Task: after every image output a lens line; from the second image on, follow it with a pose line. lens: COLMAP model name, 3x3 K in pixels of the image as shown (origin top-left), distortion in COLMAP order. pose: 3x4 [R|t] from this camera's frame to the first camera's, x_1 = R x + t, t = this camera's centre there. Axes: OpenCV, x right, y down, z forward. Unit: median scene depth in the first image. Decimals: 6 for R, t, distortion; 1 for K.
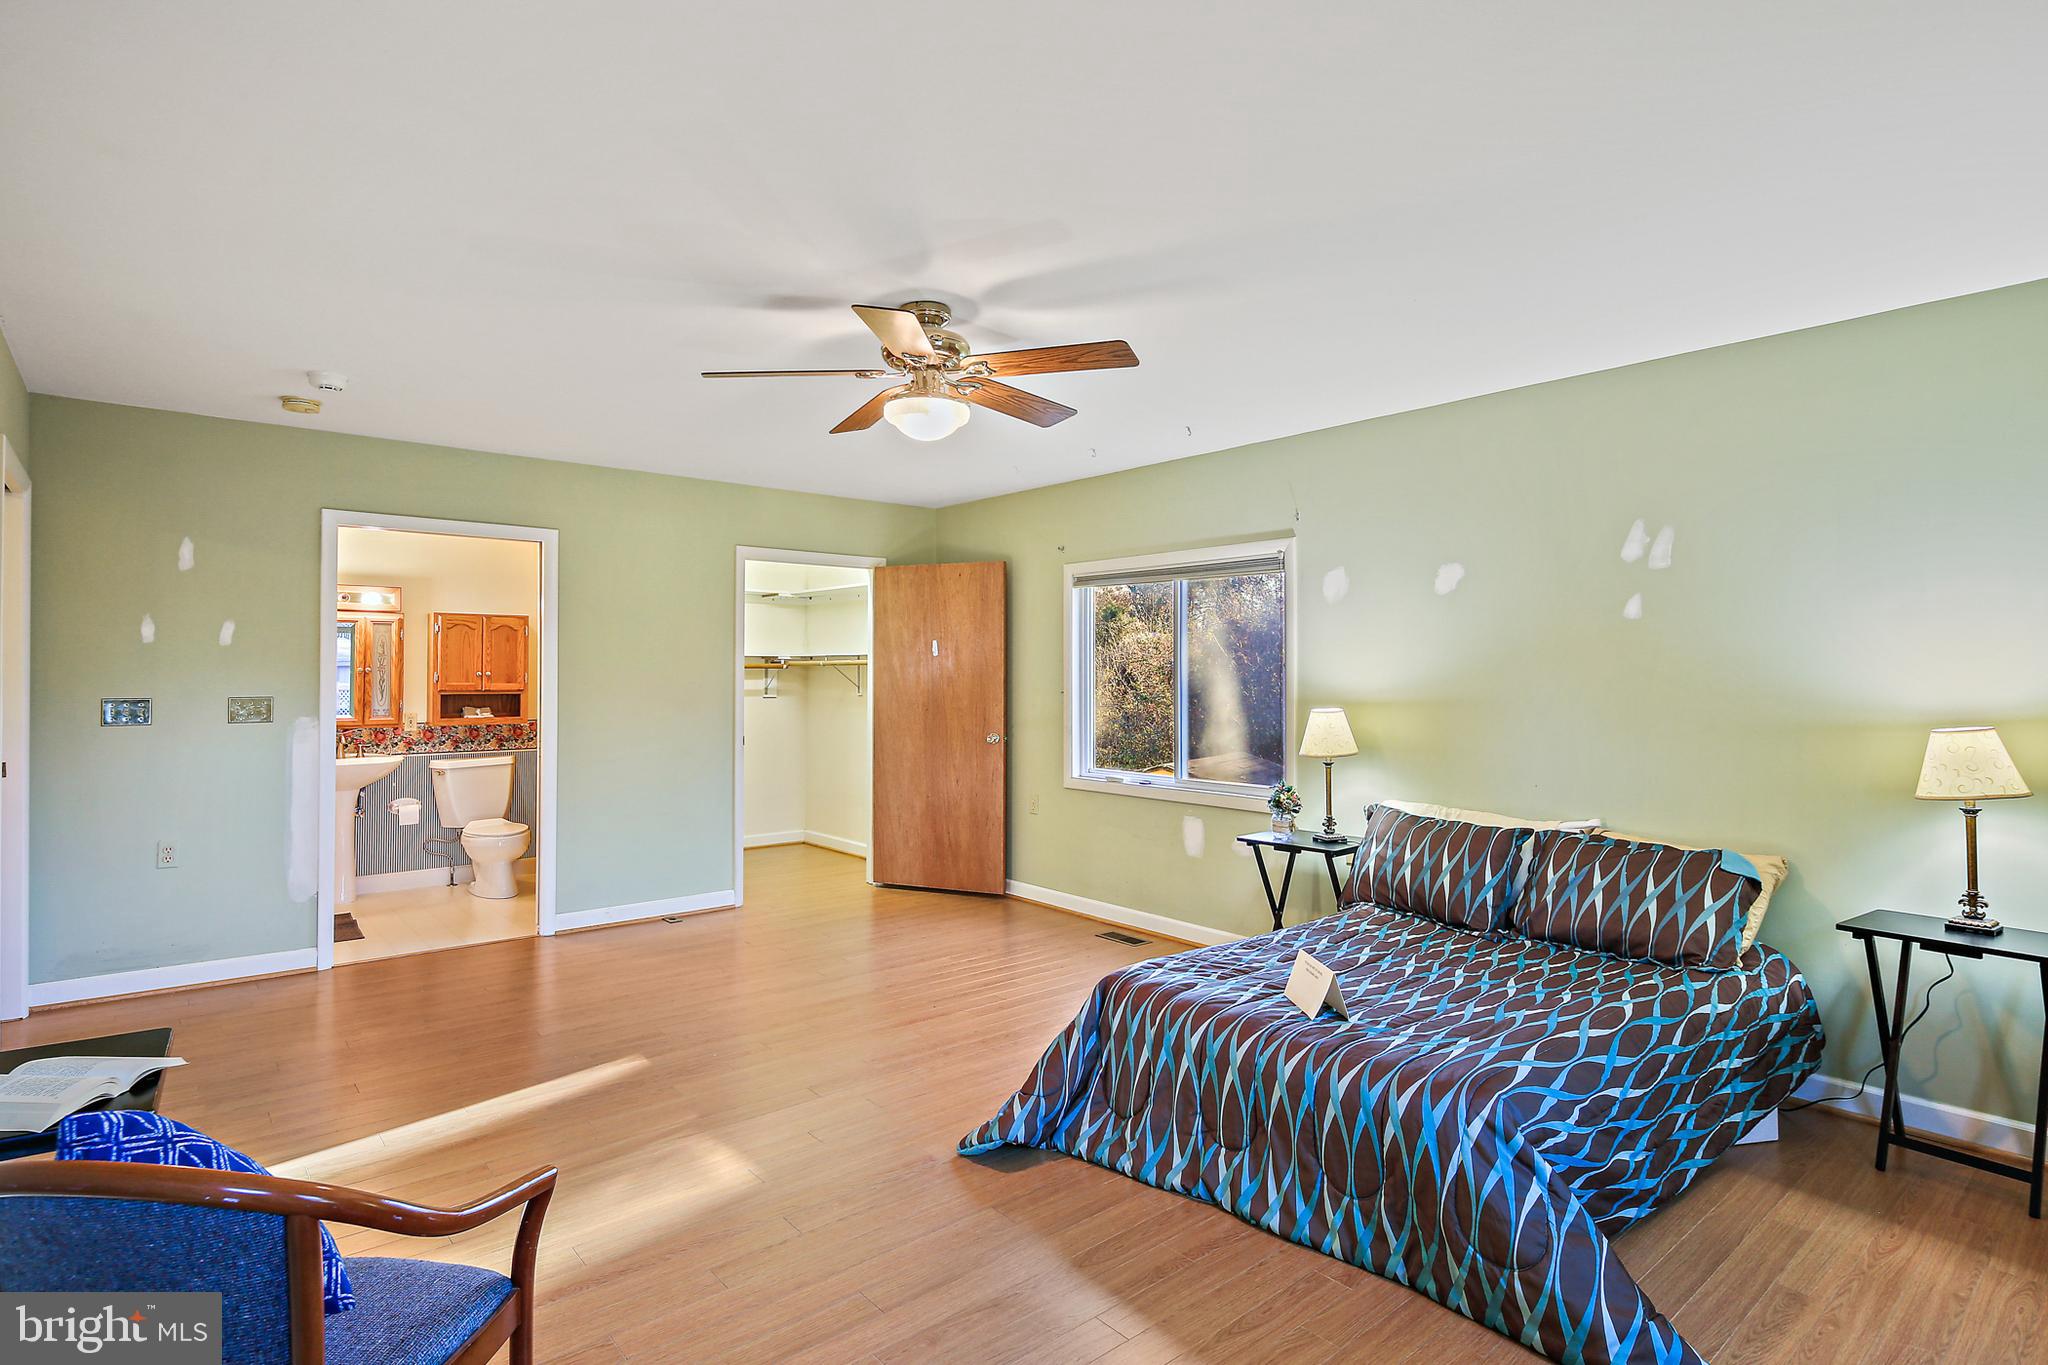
lens RADIAL K [[1005.8, 0, 1017.9], [0, 1005.8, 678.7], [0, 0, 1]] dist [0.001811, -0.001243]
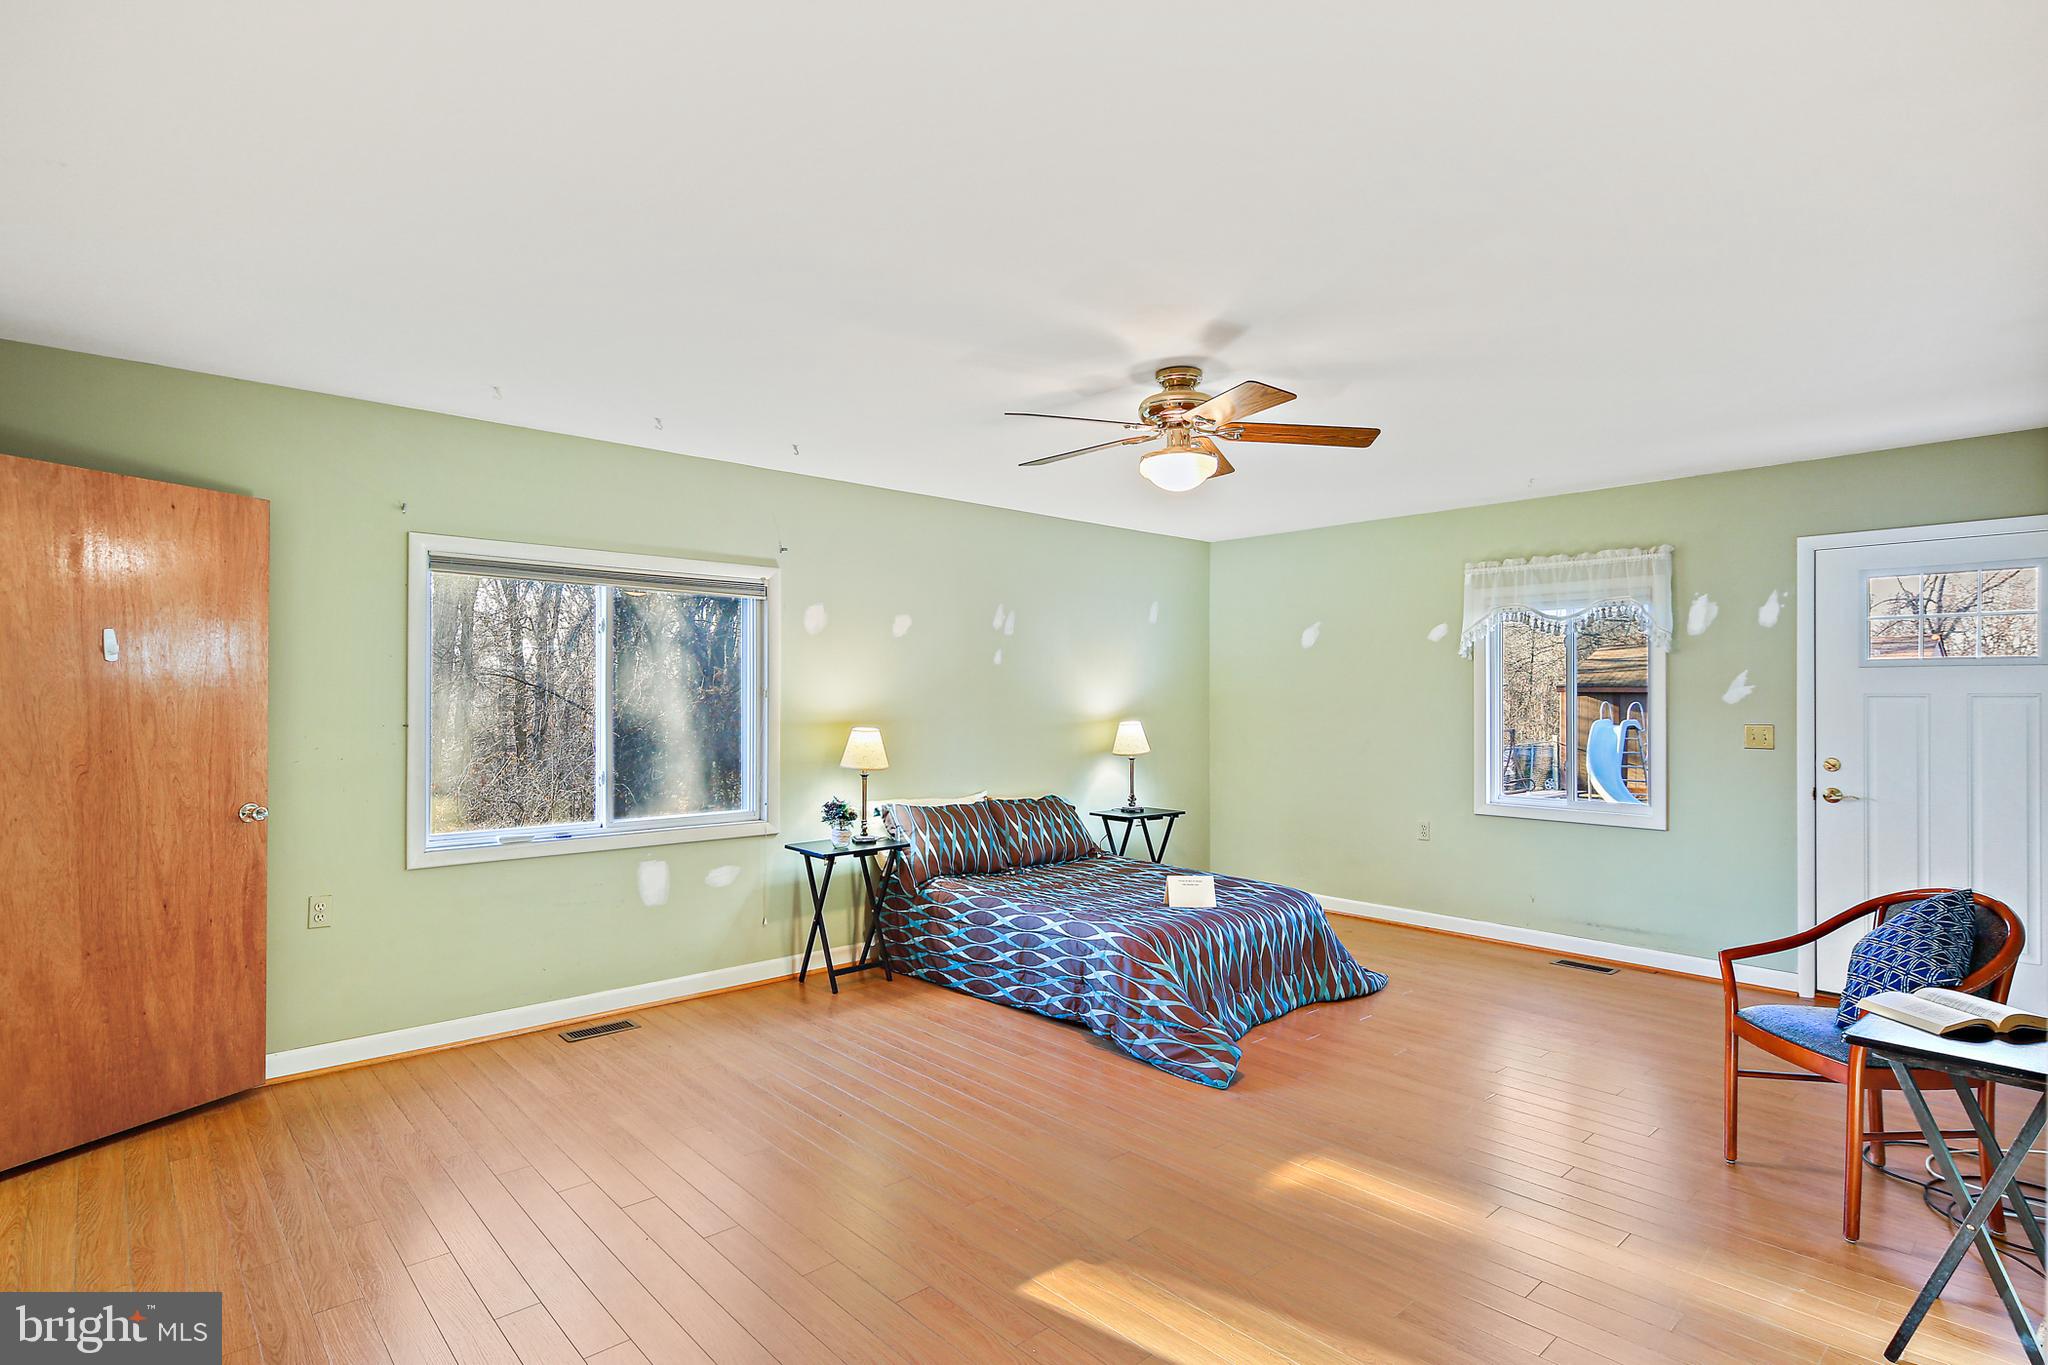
lens RADIAL K [[1005.8, 0, 1017.9], [0, 1005.8, 678.7], [0, 0, 1]] dist [0.001811, -0.001243]
pose [[-0.020048, 0.008333, 0.999764, -0.808426], [-0.004919, 0.999952, -0.008433, -0.017624], [-0.999787, -0.005087, -0.020006, 0.791747]]
